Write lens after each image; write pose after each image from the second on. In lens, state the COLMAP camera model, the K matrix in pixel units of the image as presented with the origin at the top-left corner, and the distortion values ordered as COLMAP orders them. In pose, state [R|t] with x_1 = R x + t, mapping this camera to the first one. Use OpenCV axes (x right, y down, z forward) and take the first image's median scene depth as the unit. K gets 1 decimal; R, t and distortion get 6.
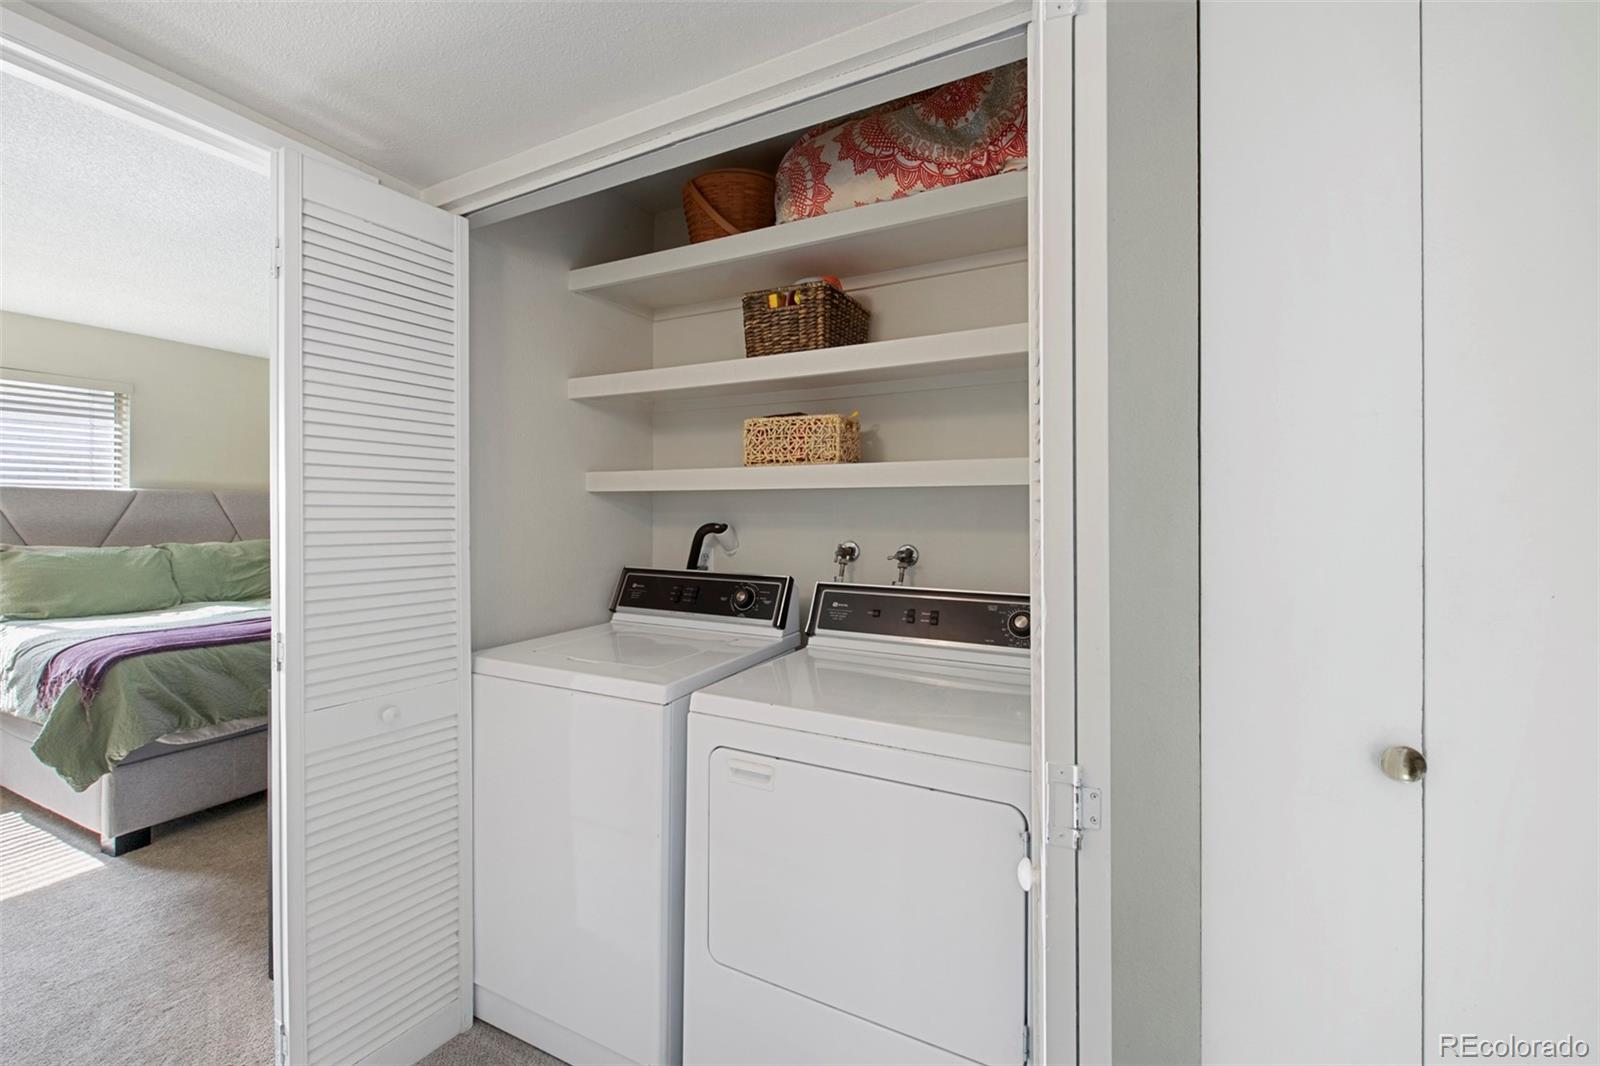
lens RADIAL K [[610.2, 0, 803.0], [0, 610.2, 523.5], [0, 0, 1]] dist [-0.022677, -0.000102]
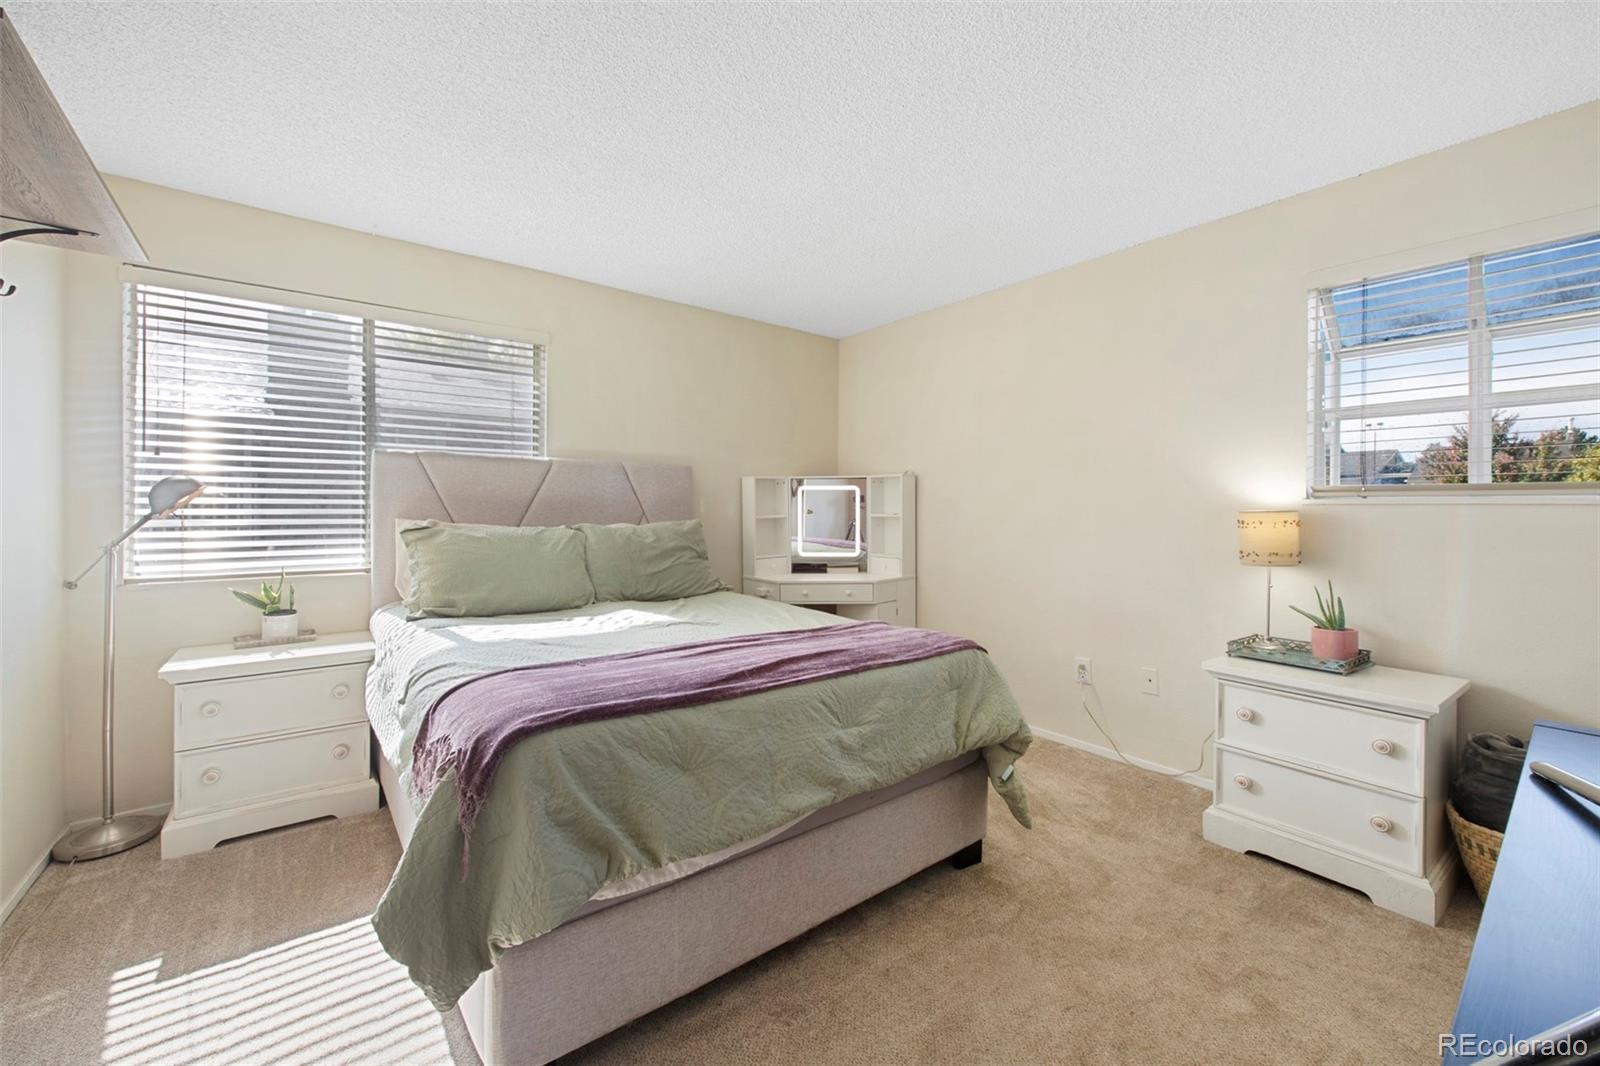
lens RADIAL K [[630.9, 0, 802.5], [0, 630.9, 524.8], [0, 0, 1]] dist [0.001624, 0.000231]
pose [[0.891355, 0.012575, -0.453132, -0.502057], [-0.010233, 0.999919, 0.007621, 0.030474], [0.453190, -0.002156, 0.891411, 0.451598]]
